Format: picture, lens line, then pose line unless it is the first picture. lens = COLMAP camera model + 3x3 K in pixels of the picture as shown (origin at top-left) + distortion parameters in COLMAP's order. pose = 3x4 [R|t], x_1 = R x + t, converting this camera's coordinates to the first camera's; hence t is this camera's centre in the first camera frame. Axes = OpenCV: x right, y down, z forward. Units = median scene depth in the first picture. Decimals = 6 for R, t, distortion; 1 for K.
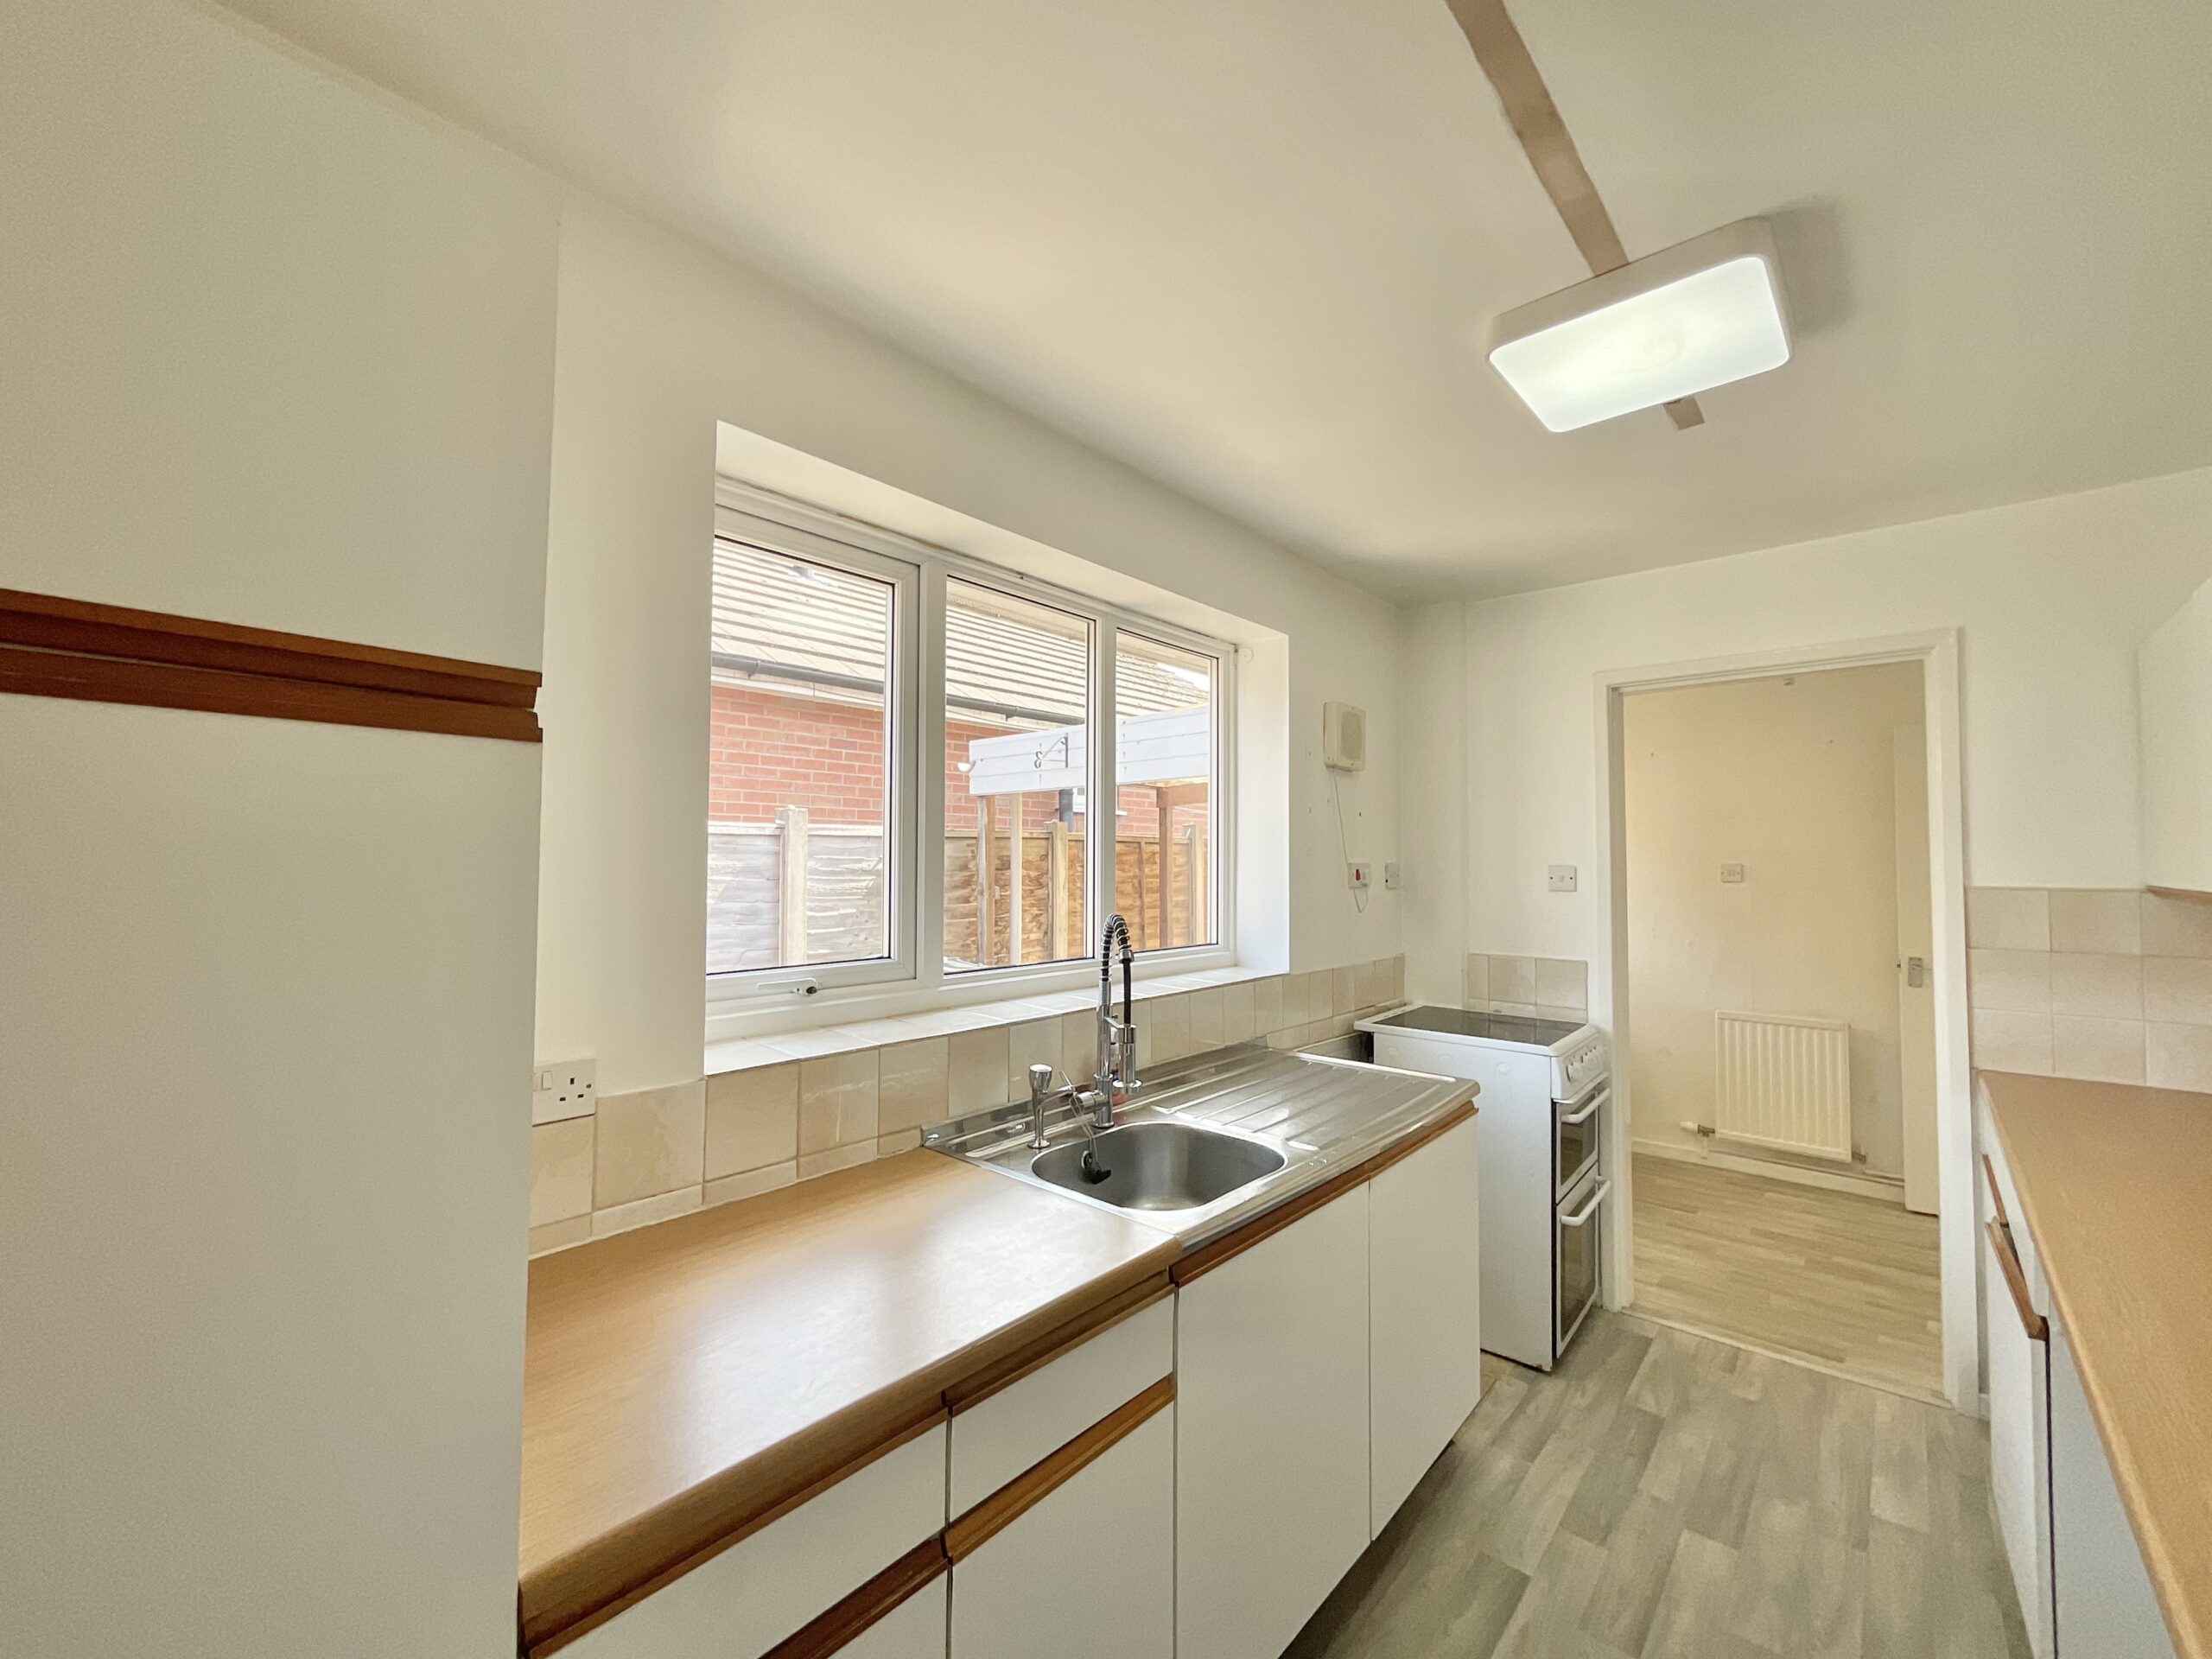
lens RADIAL K [[897.9, 0, 1106.0], [0, 897.9, 829.5], [0, 0, 1]] dist [0.003413, -0.003975]
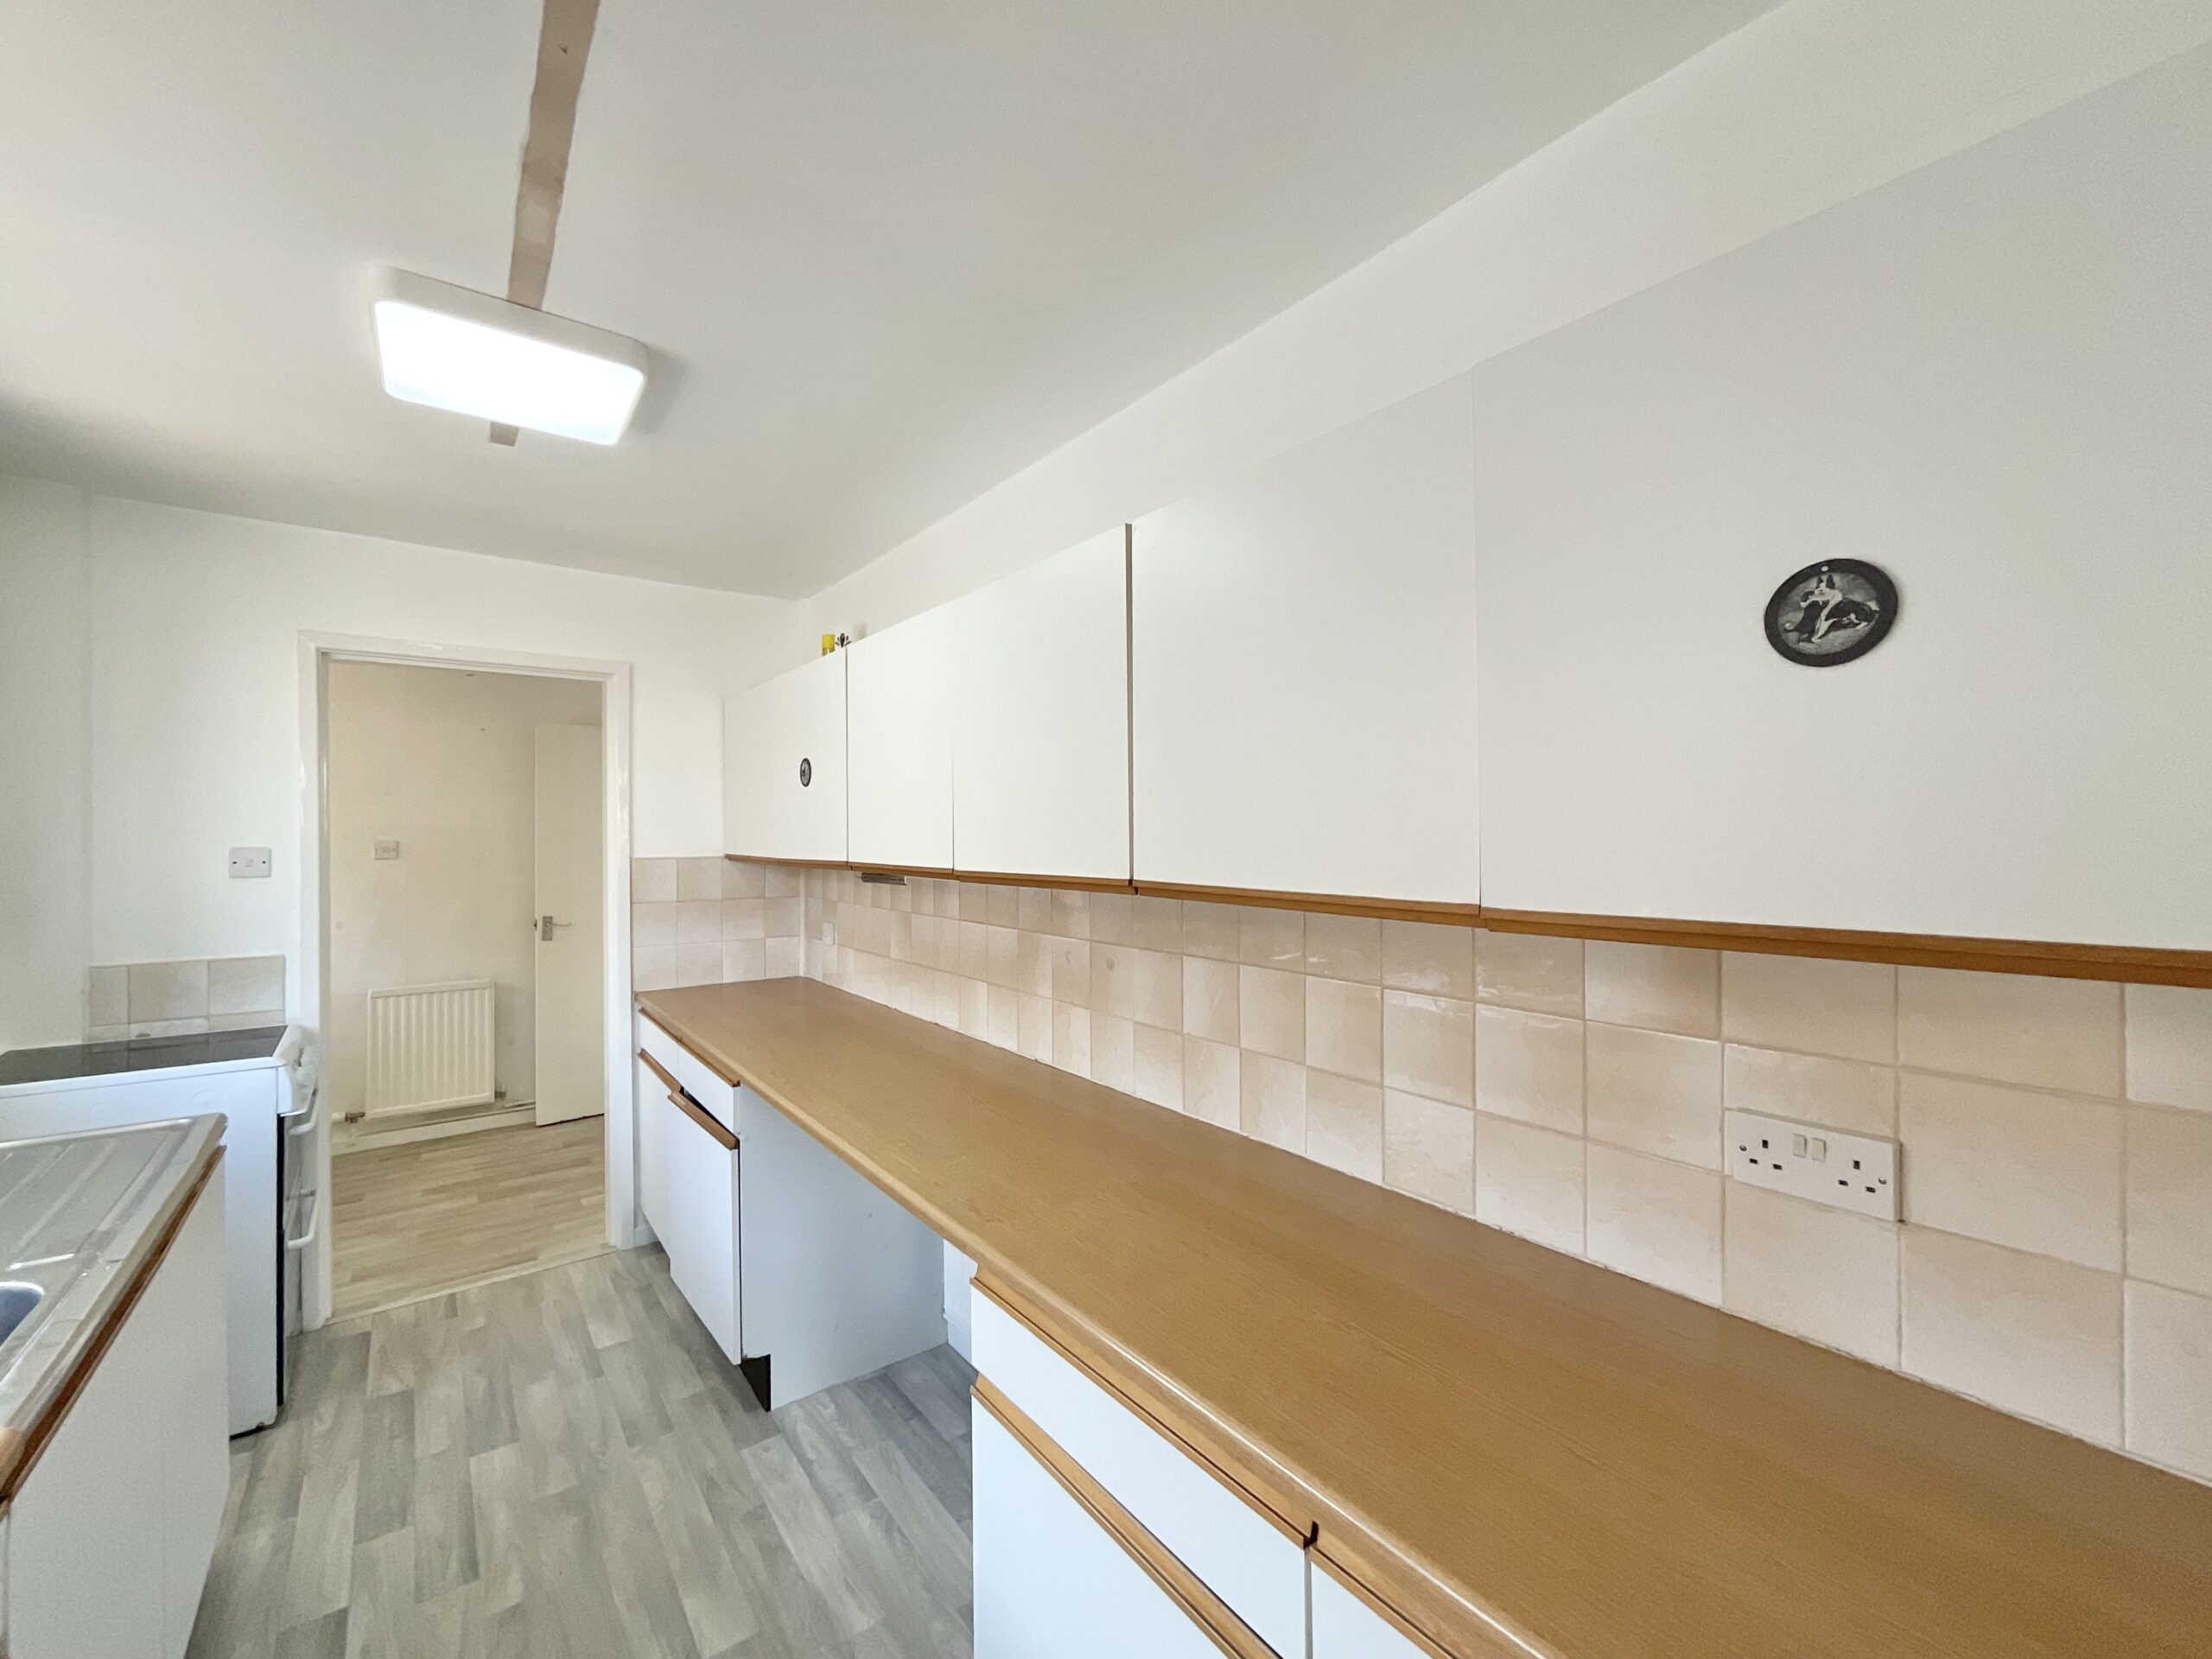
lens RADIAL K [[897.9, 0, 1106.0], [0, 897.9, 829.5], [0, 0, 1]] dist [0.003413, -0.003975]
pose [[0.189486, -0.001065, 0.981883, -0.210590], [-0.031124, 0.999490, 0.007091, -0.010570], [-0.981390, -0.031903, 0.189356, 0.047243]]
